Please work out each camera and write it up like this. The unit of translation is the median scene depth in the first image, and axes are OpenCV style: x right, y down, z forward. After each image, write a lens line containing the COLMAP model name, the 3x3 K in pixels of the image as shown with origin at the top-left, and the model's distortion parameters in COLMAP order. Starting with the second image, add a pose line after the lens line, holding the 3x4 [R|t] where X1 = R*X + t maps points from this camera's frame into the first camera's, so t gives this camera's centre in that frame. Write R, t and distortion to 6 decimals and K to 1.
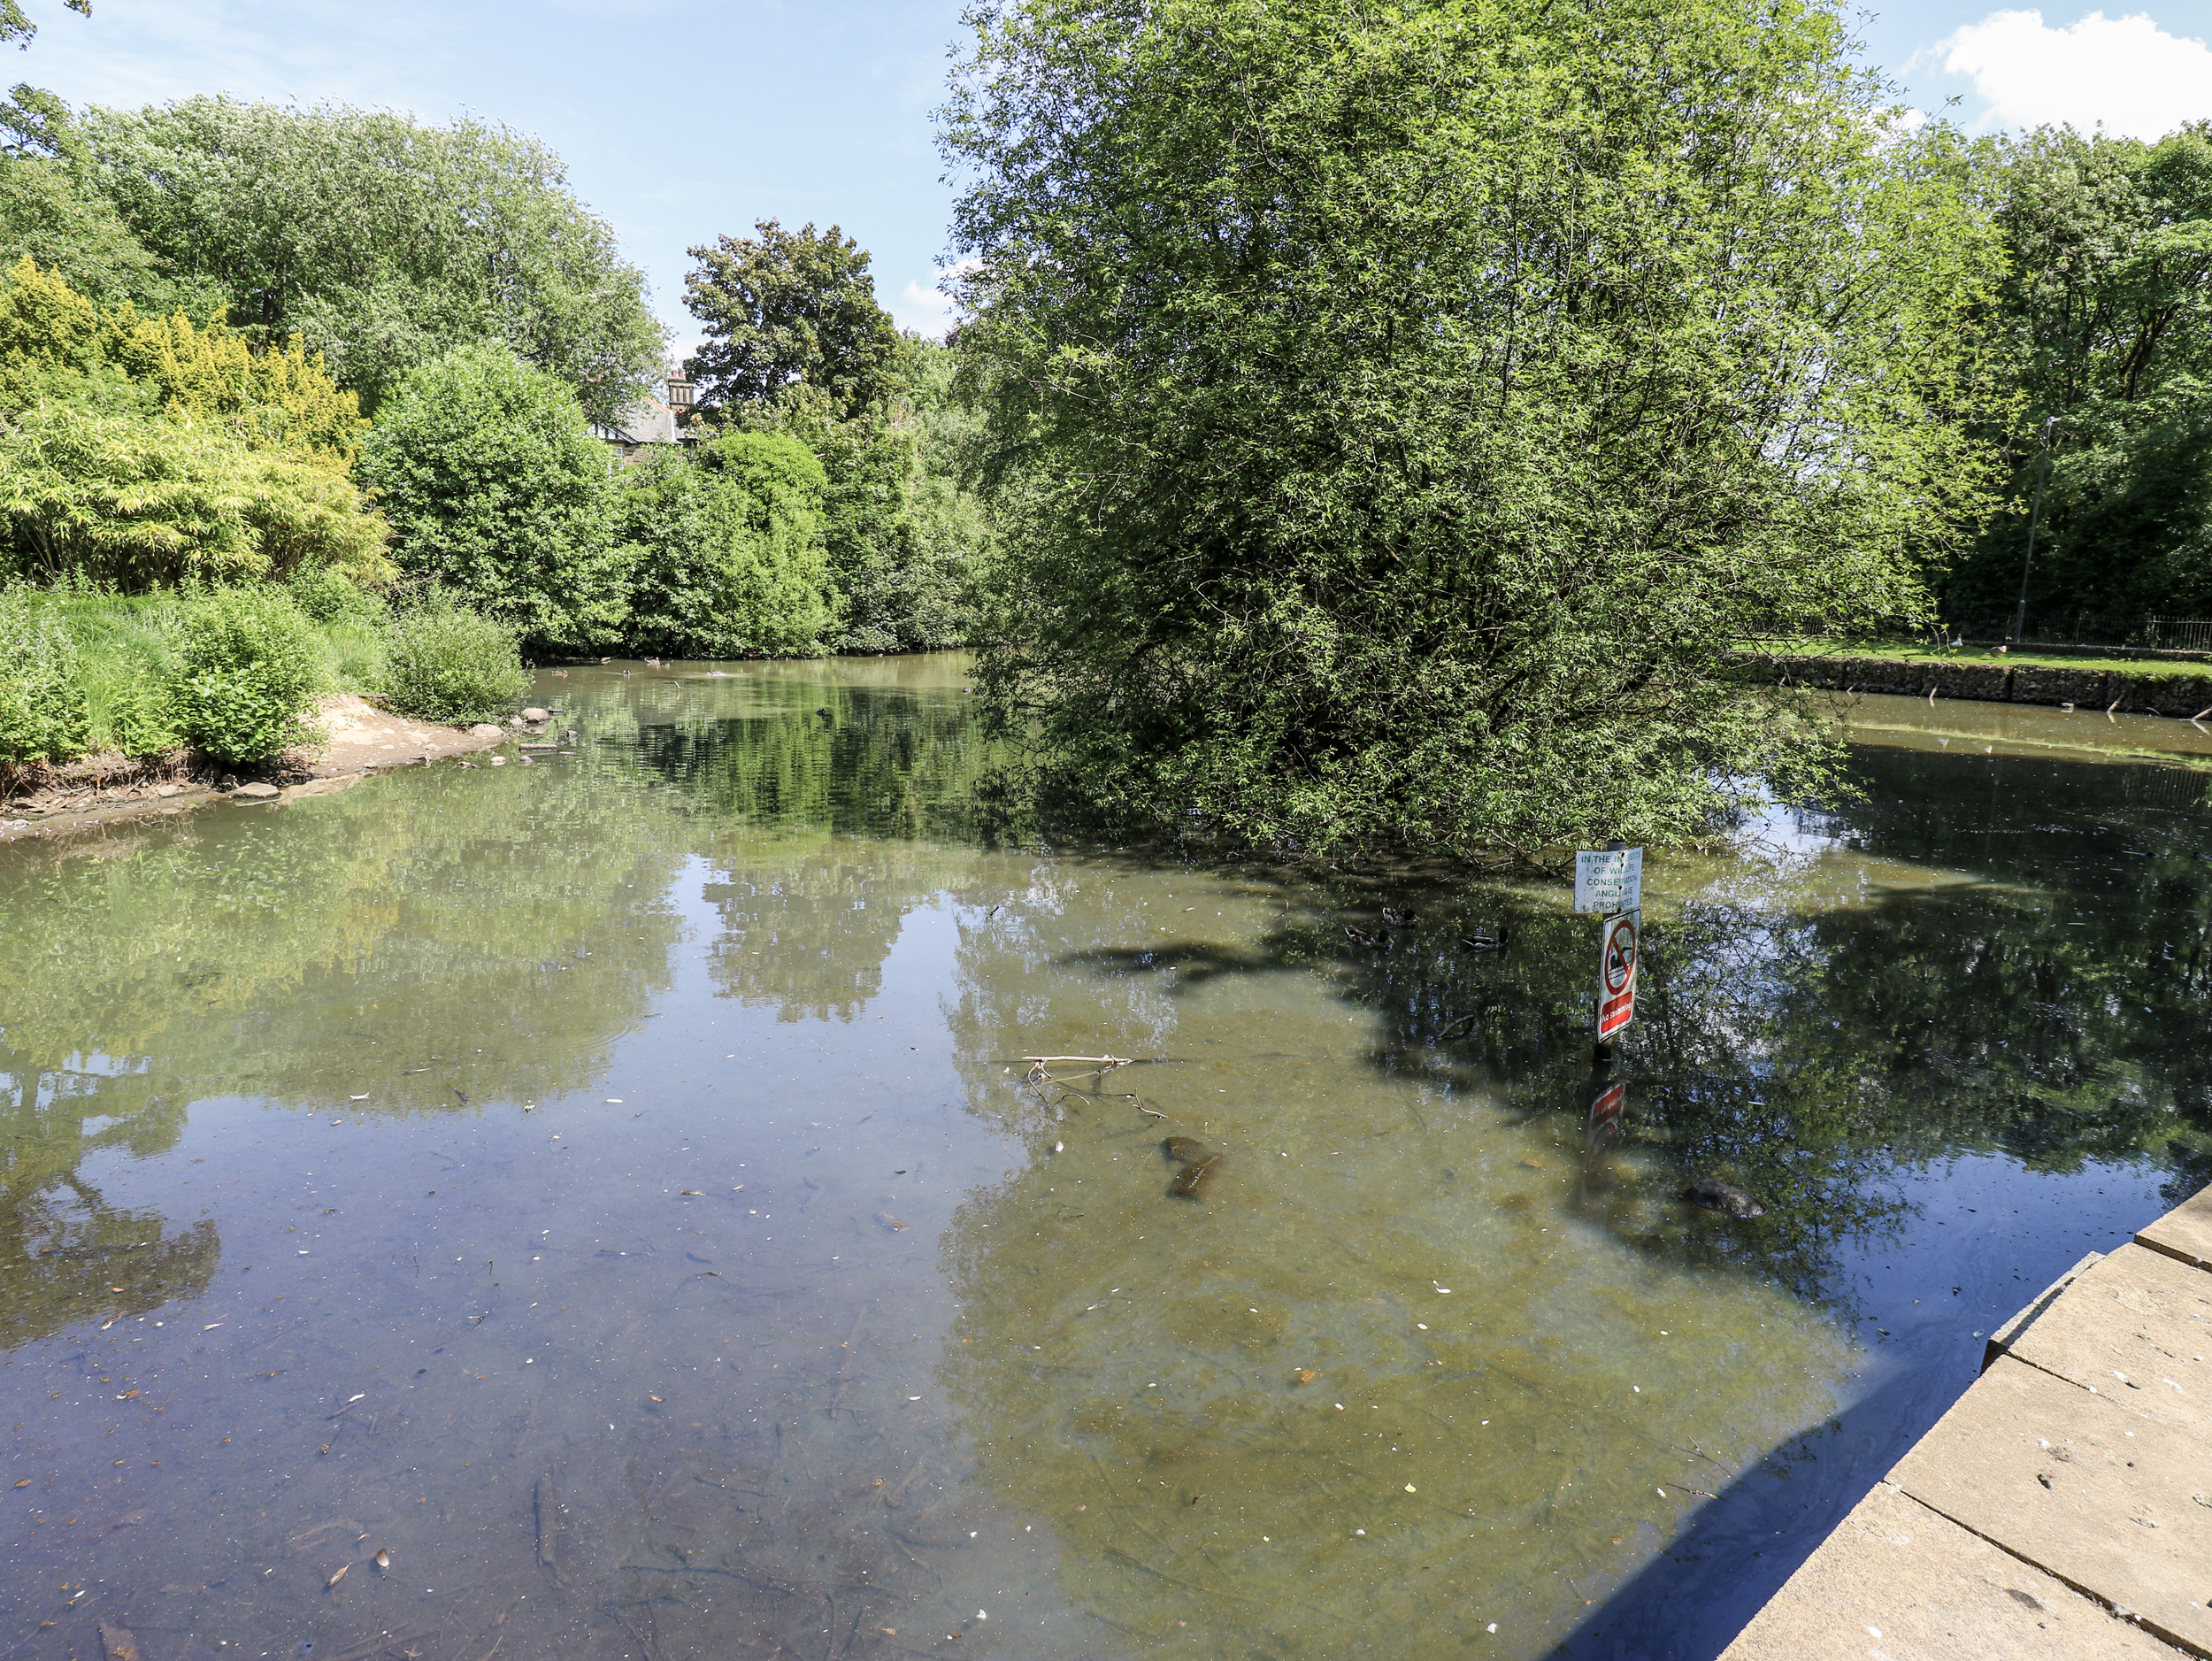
lens RADIAL K [[1082.4, 0, 1103.3], [0, 1082.4, 832.1], [0, 0, 1]] dist [0.001204, -0.000393]
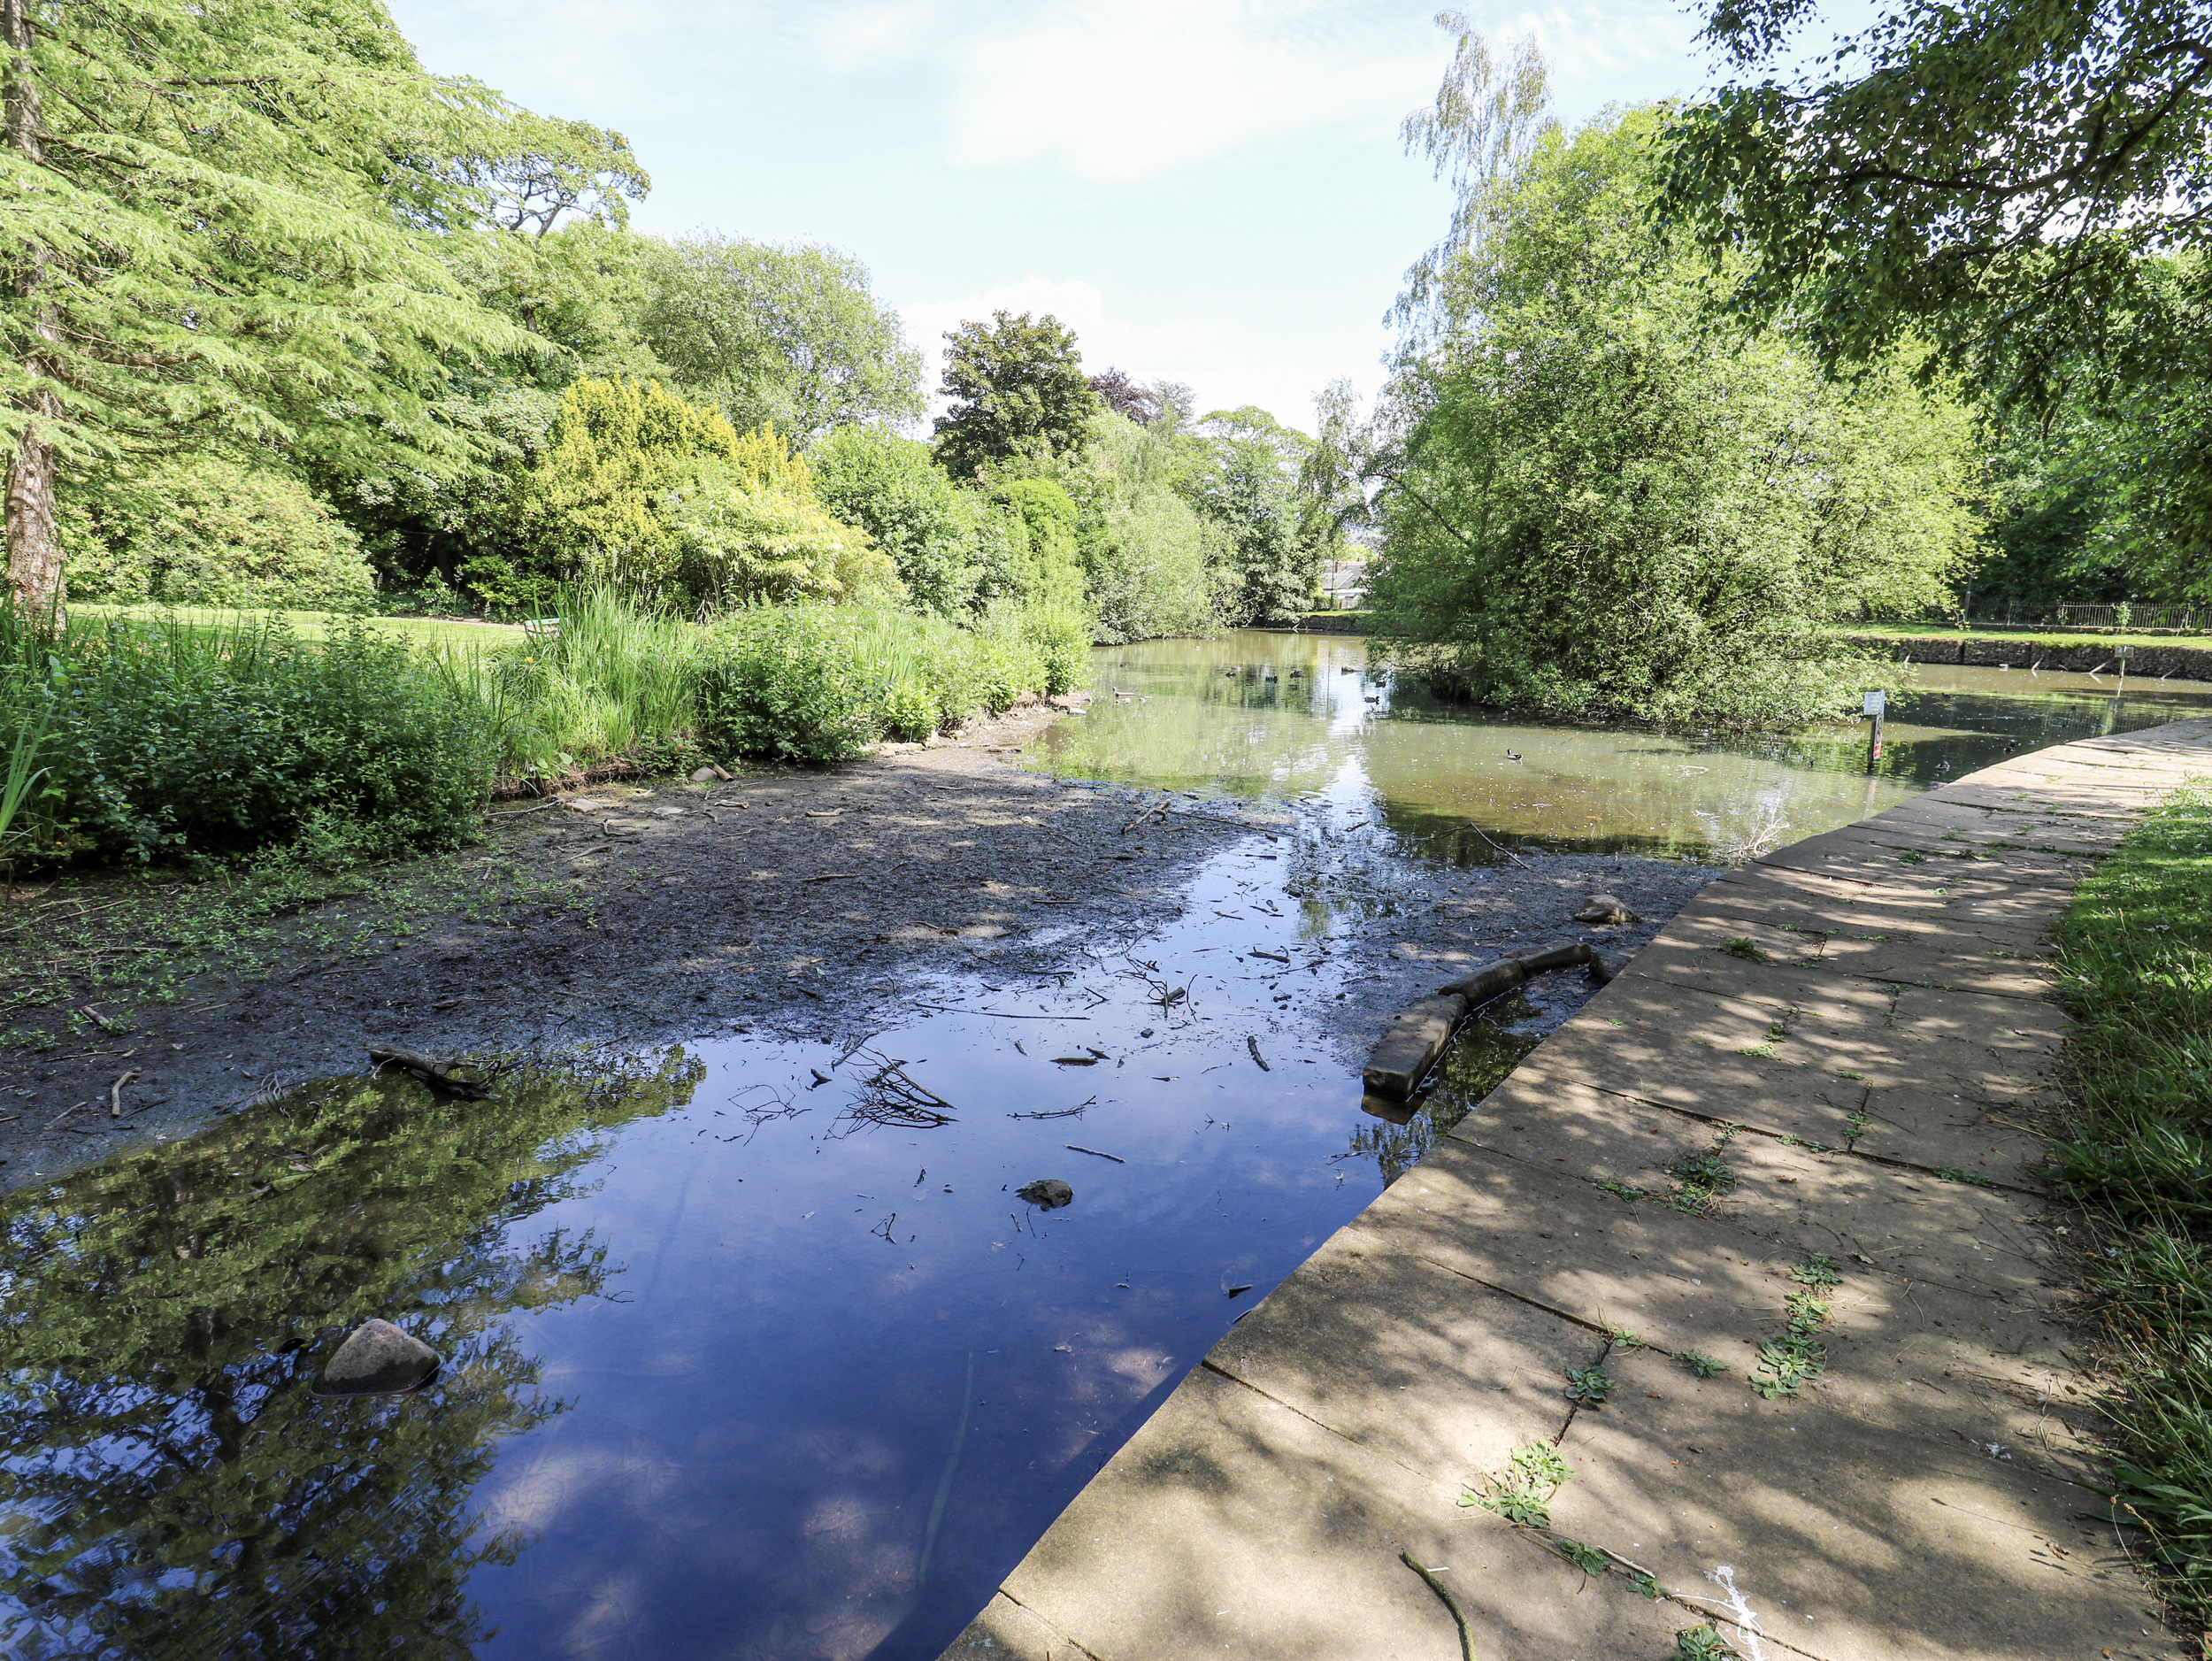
lens RADIAL K [[1002.7, 0, 1108.6], [0, 1002.7, 827.5], [0, 0, 1]] dist [-0.000916, 0.000408]
pose [[0.999833, -0.016204, 0.008415, -0.301462], [0.016097, 0.999790, 0.012667, 0.059897], [-0.008618, -0.012530, 0.999884, -0.310624]]
